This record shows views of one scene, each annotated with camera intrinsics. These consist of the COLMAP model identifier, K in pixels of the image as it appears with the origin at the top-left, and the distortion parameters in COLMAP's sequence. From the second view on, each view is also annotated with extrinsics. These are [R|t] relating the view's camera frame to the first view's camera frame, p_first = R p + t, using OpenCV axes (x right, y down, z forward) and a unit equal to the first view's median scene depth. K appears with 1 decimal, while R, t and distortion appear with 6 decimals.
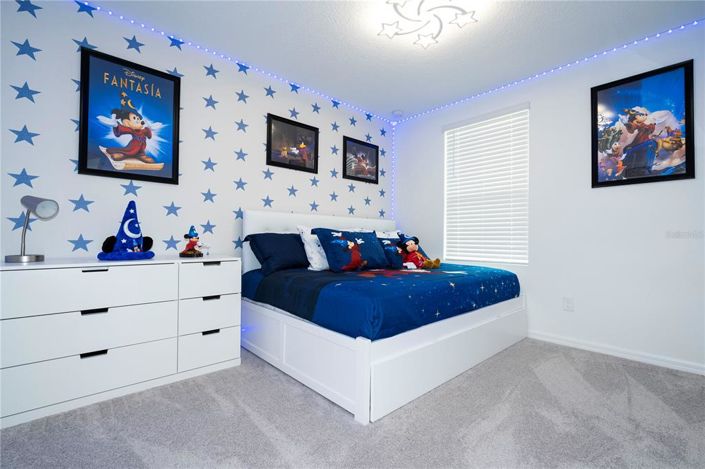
lens RADIAL K [[314.1, 0, 352.5], [0, 314.1, 234.5], [0, 0, 1]] dist [-0.009563, -0.000371]
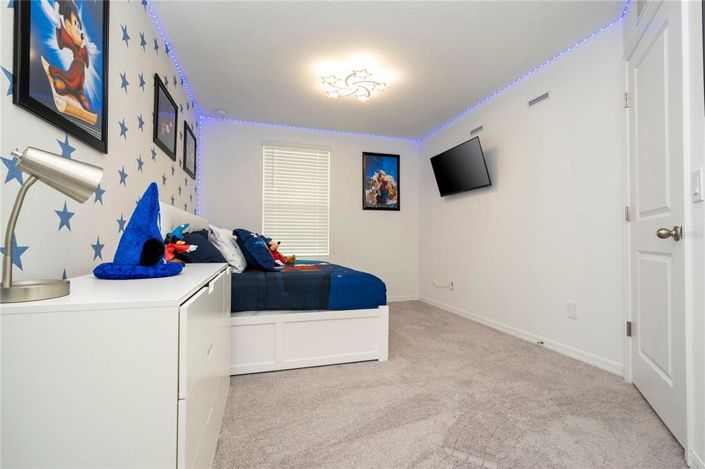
lens RADIAL K [[314.1, 0, 352.5], [0, 314.1, 234.5], [0, 0, 1]] dist [-0.009563, -0.000371]
pose [[0.448633, 0.009501, 0.893665, -0.891892], [-0.013810, 0.999898, -0.003698, -0.005439], [-0.893609, -0.010682, 0.448719, 0.292025]]
